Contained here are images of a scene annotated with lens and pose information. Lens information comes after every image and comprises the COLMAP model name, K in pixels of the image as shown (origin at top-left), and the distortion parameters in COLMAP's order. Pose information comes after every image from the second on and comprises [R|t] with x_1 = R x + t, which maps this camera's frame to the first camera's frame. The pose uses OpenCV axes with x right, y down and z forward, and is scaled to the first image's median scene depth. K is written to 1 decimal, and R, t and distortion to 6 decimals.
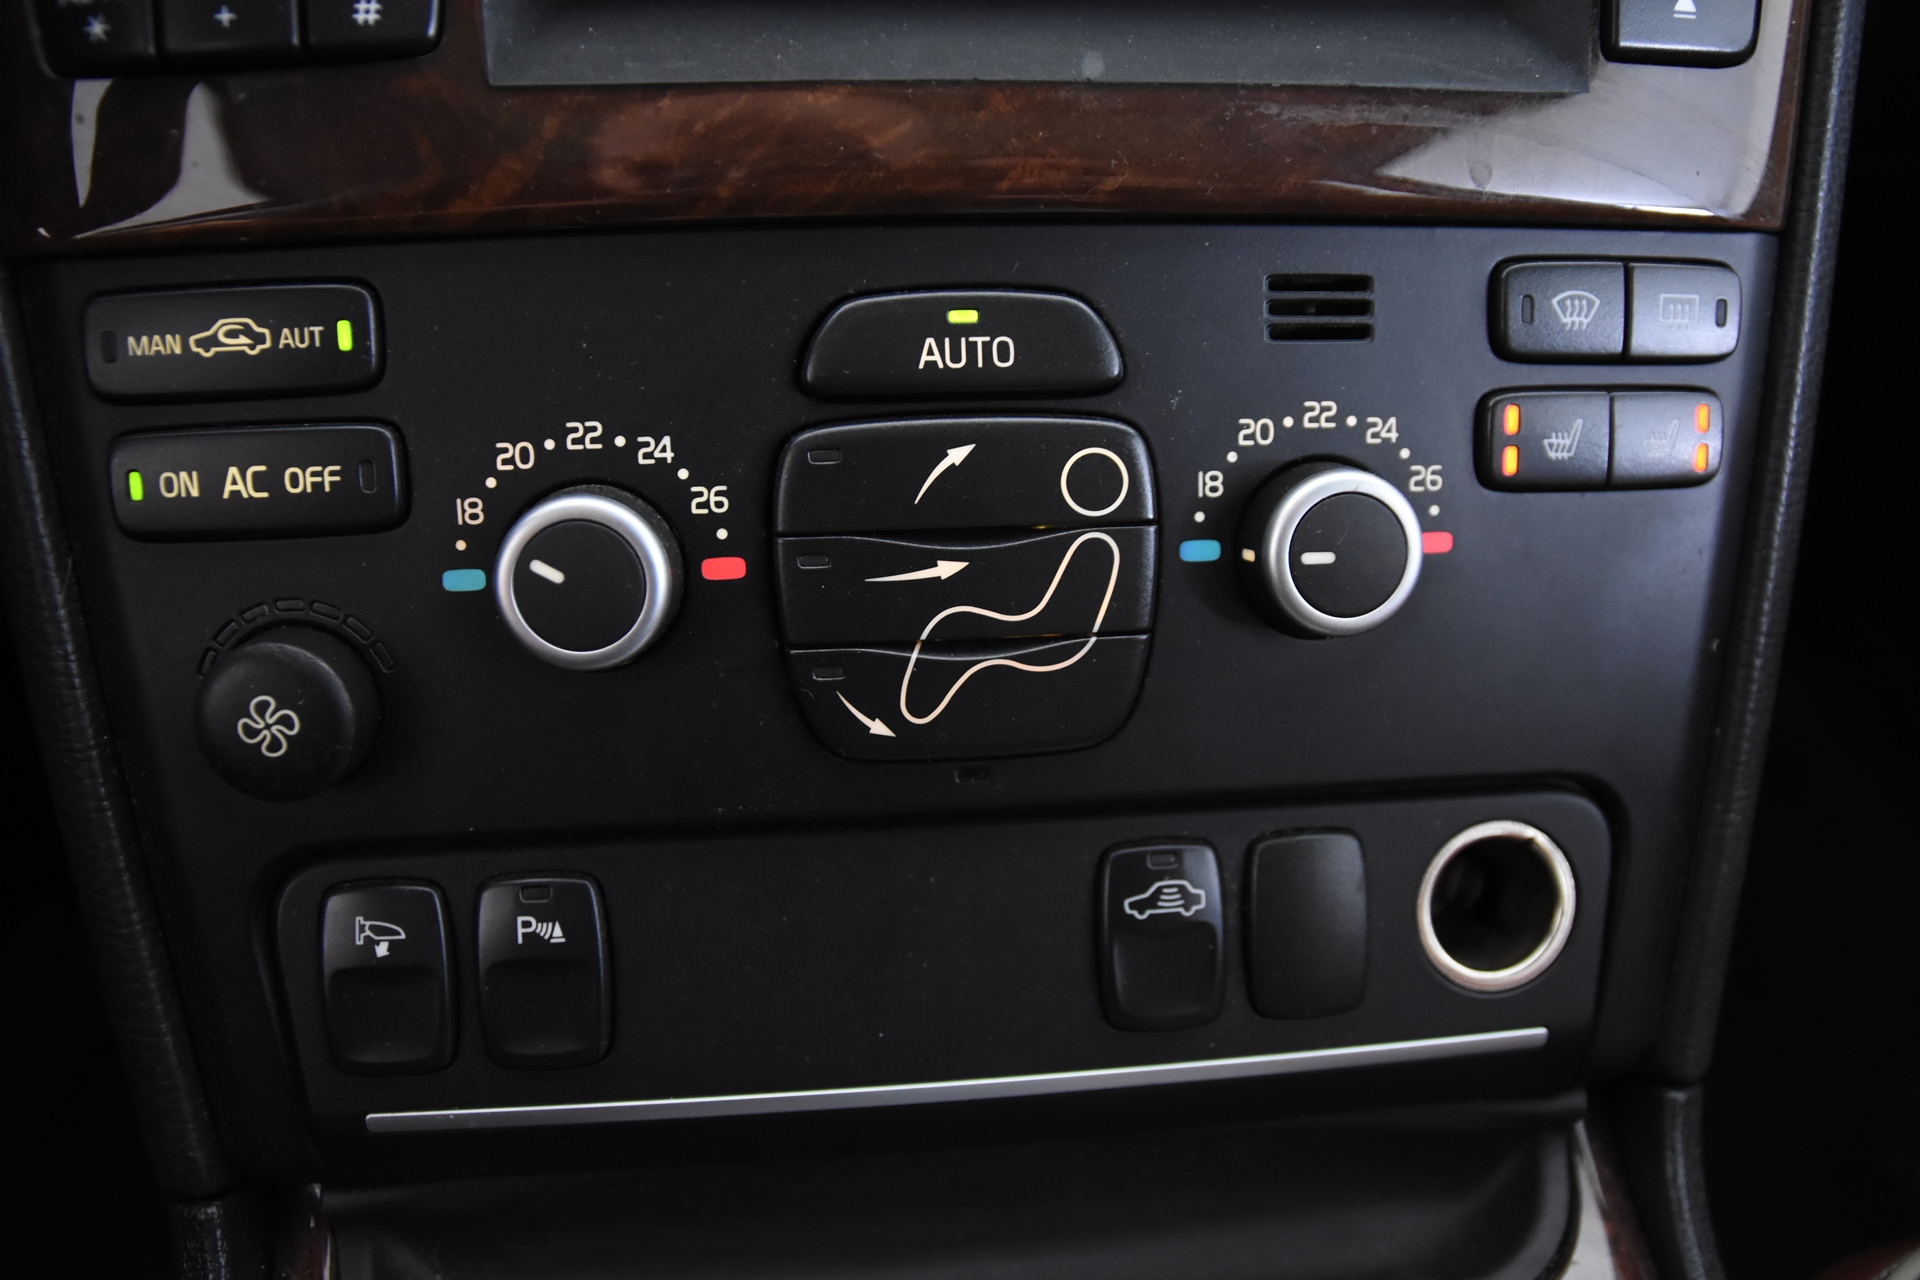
lens RADIAL K [[1391.7, 0, 901.5], [0, 1391.7, 647.1], [0, 0, 1]] dist [-0.122324, 0.054287]
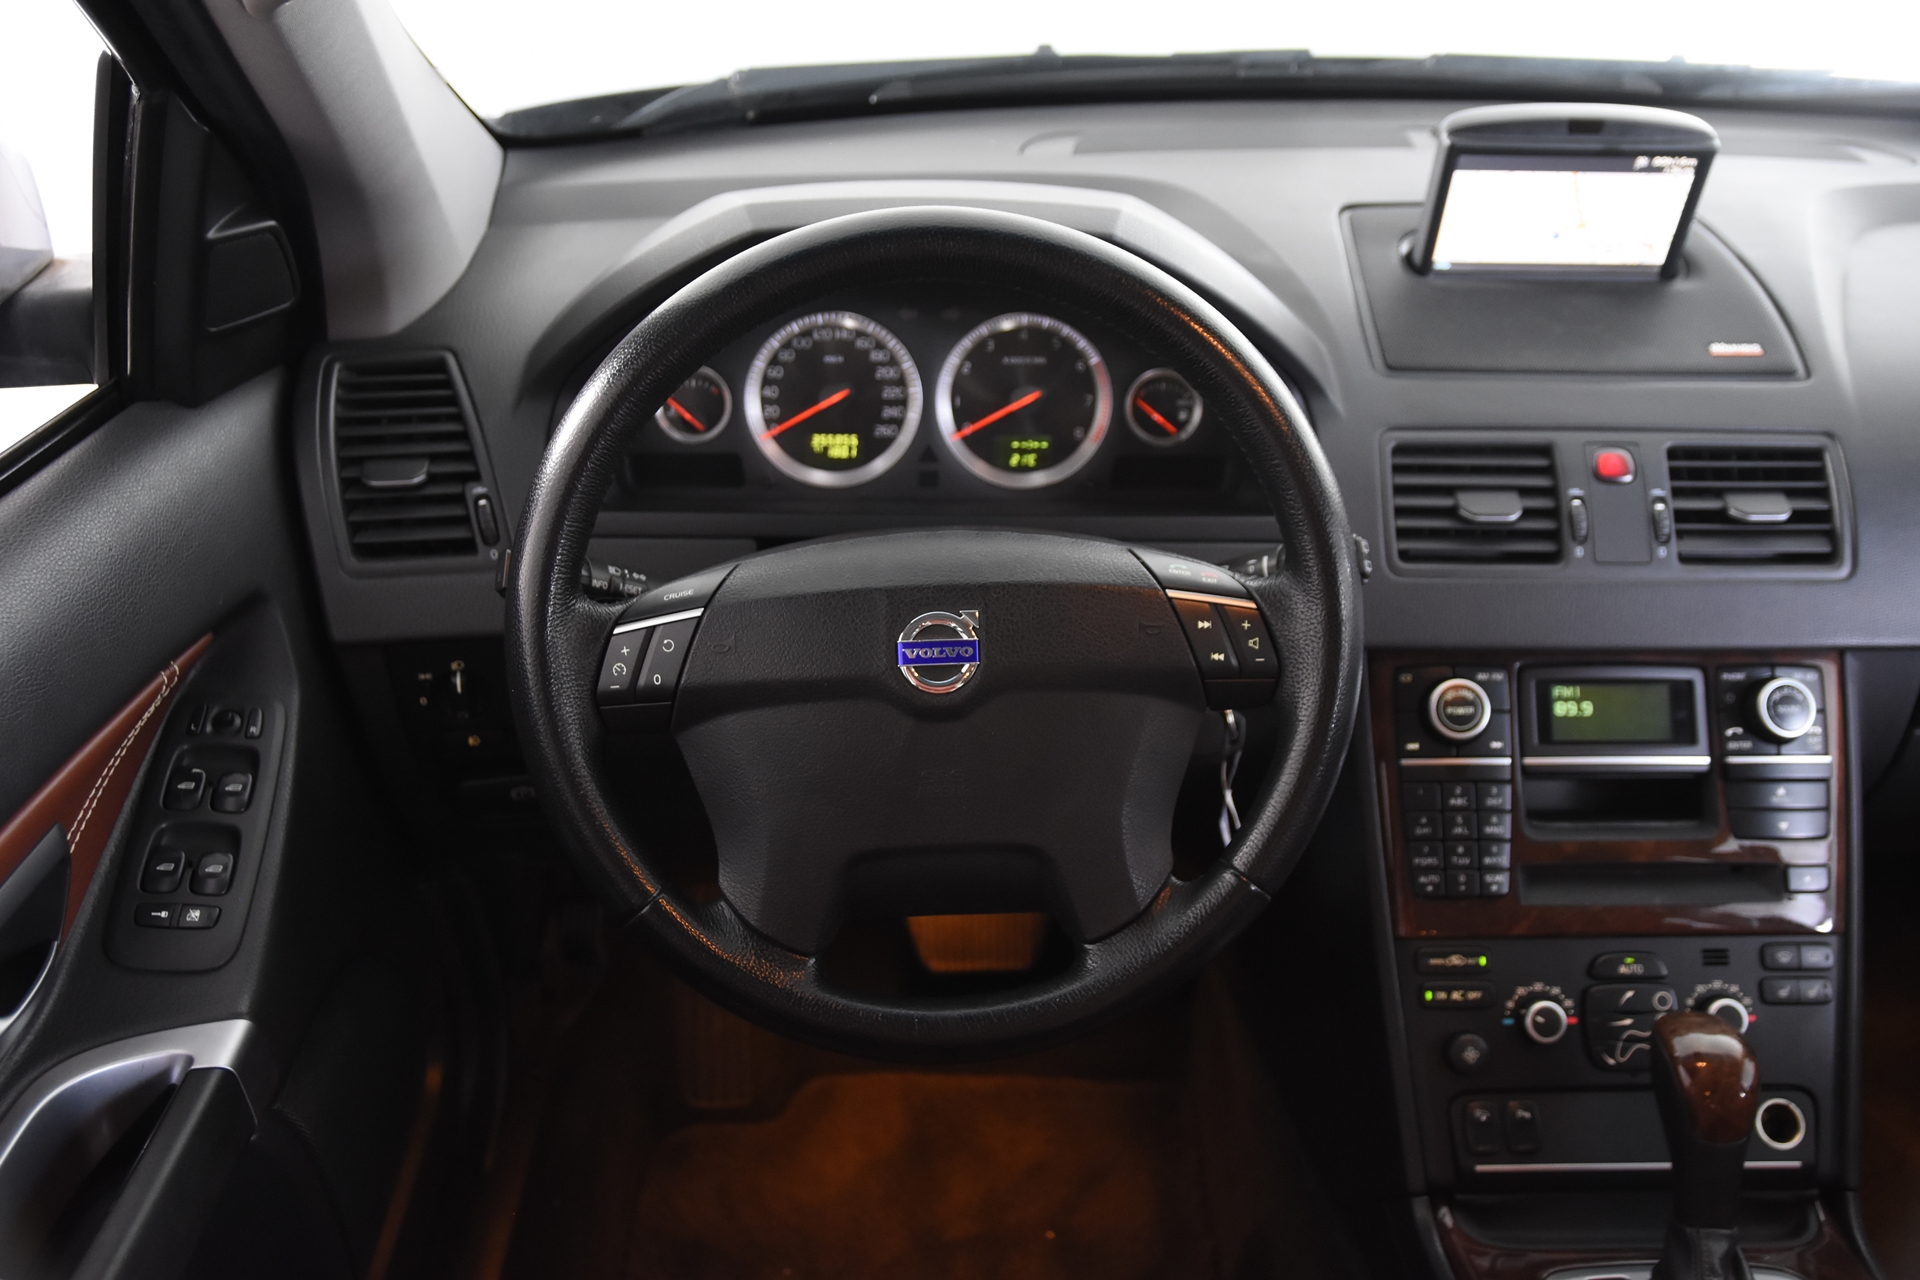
lens RADIAL K [[1678.7, 0, 963.5], [0, 1678.7, 652.8], [0, 0, 1]] dist [-0.089766, 0.111181]
pose [[0.997134, 0.015997, -0.073949, -1.602824], [-0.037328, 0.954169, -0.296932, 0.434547], [0.065810, 0.298841, 0.952031, -4.166169]]
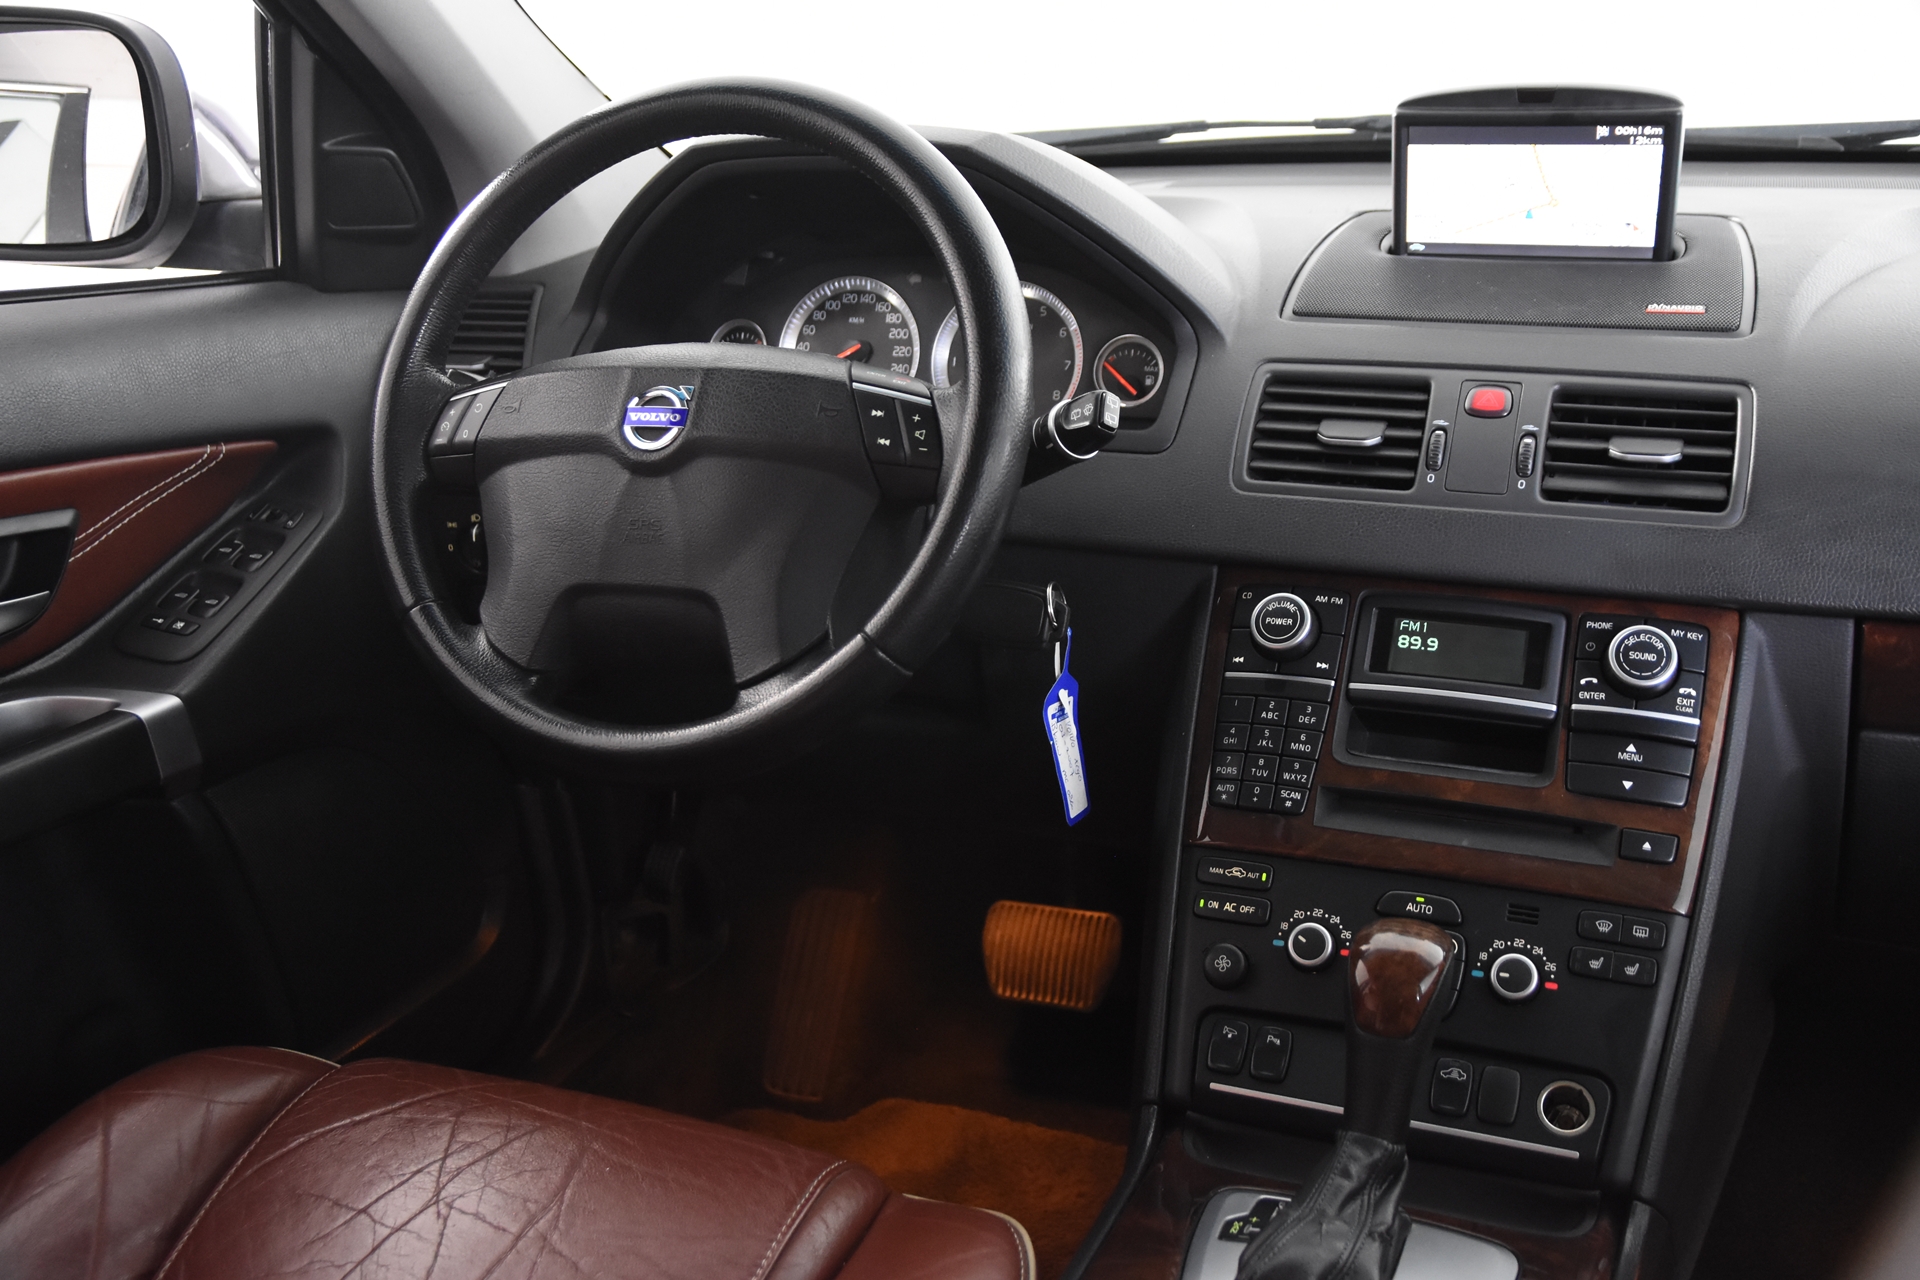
lens RADIAL K [[1770.2, 0, 971.5], [0, 1770.2, 655.3], [0, 0, 1]] dist [-0.042224, 0.000000]
pose [[0.886382, 0.096272, -0.452833, 1.090401], [-0.304343, 0.858248, -0.413262, 1.580477], [0.348858, 0.504125, 0.790036, -3.643877]]
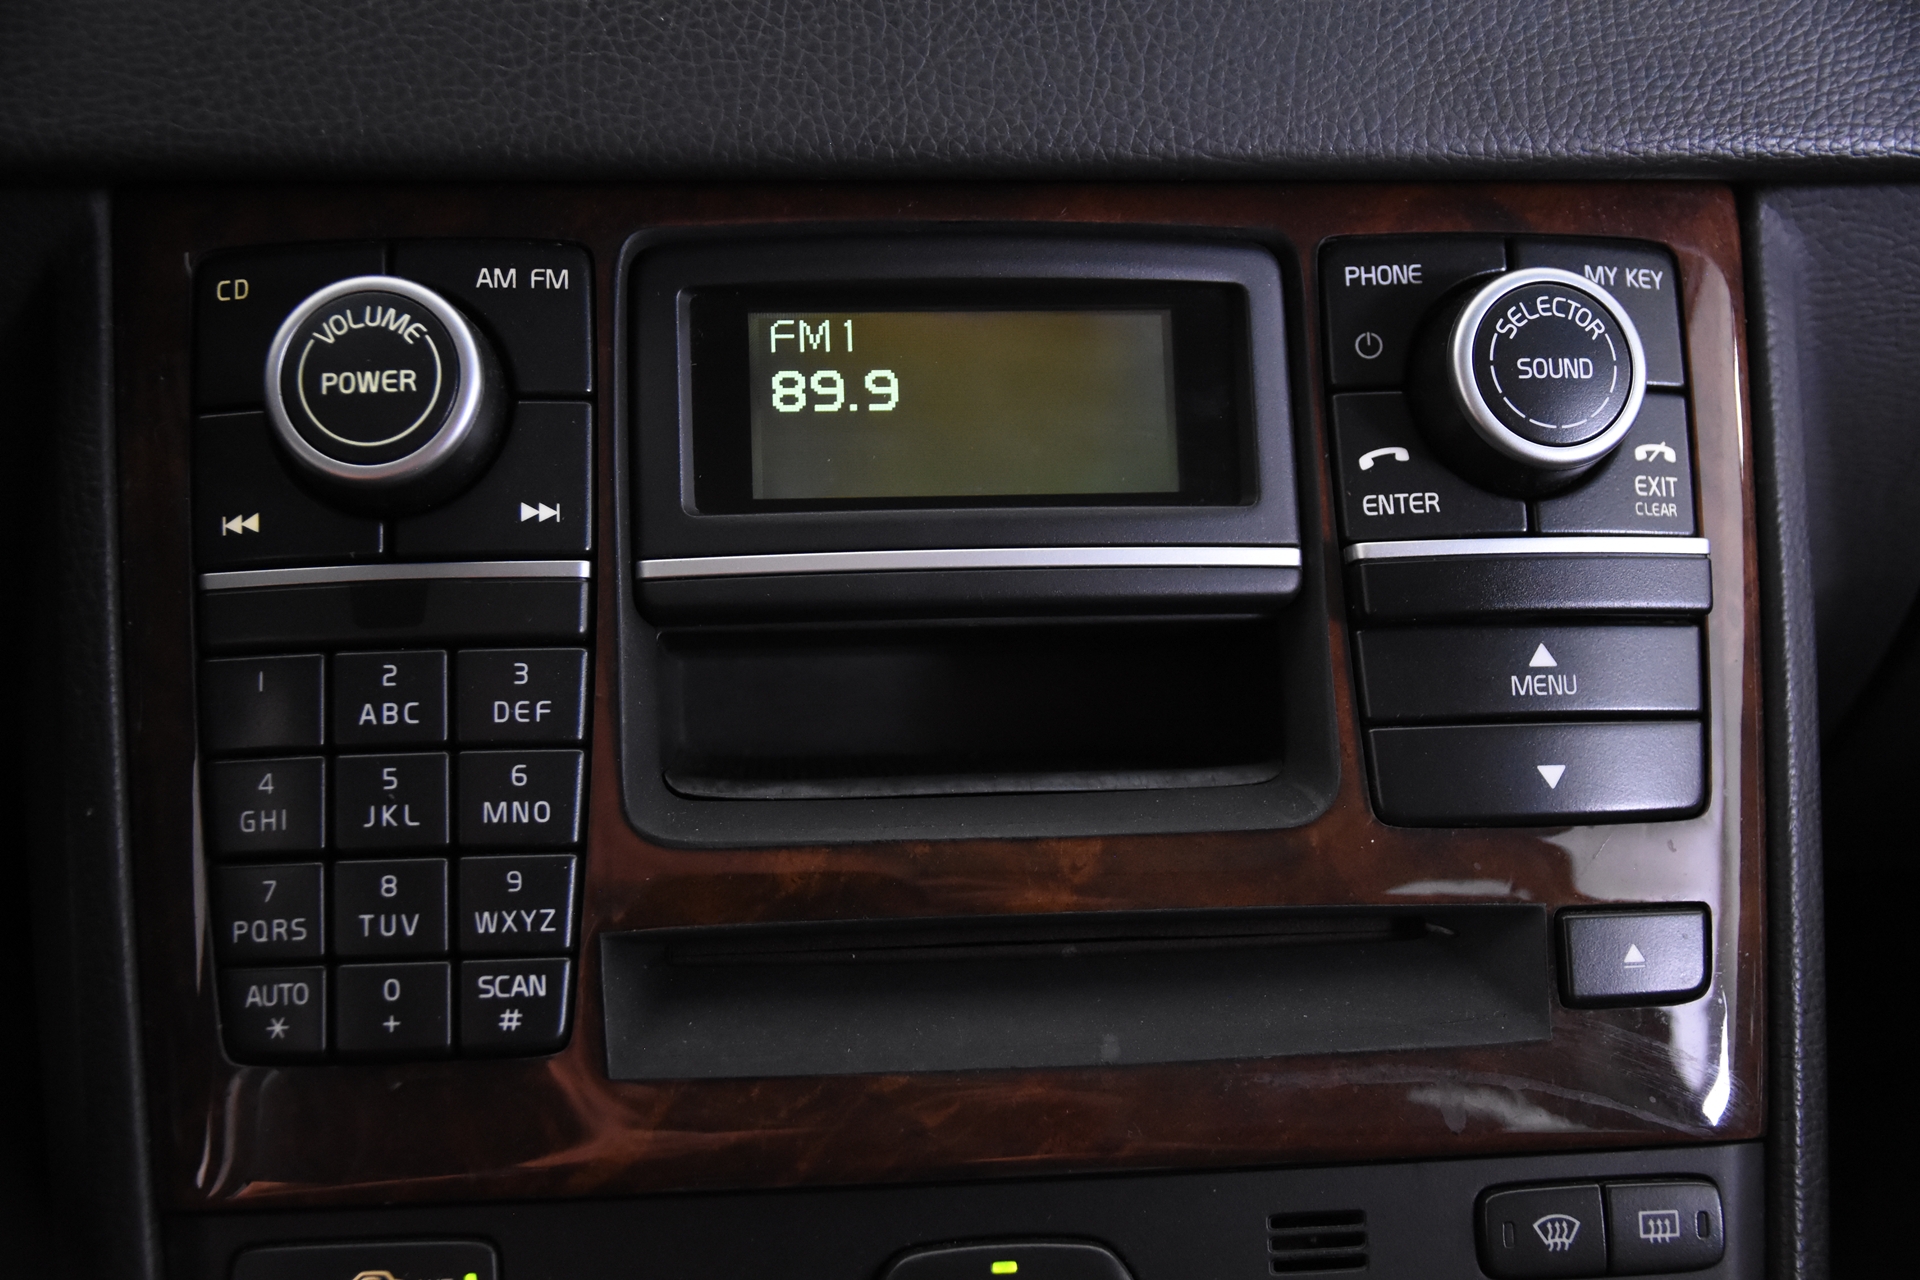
lens RADIAL K [[2327.6, 0, 973.0], [0, 2327.6, 647.7], [0, 0, 1]] dist [-0.014660, 0.000000]
pose [[0.999940, -0.006341, 0.008968, 0.003606], [0.008709, 0.955298, -0.295517, -0.156580], [-0.006693, 0.295578, 0.955295, -1.031411]]
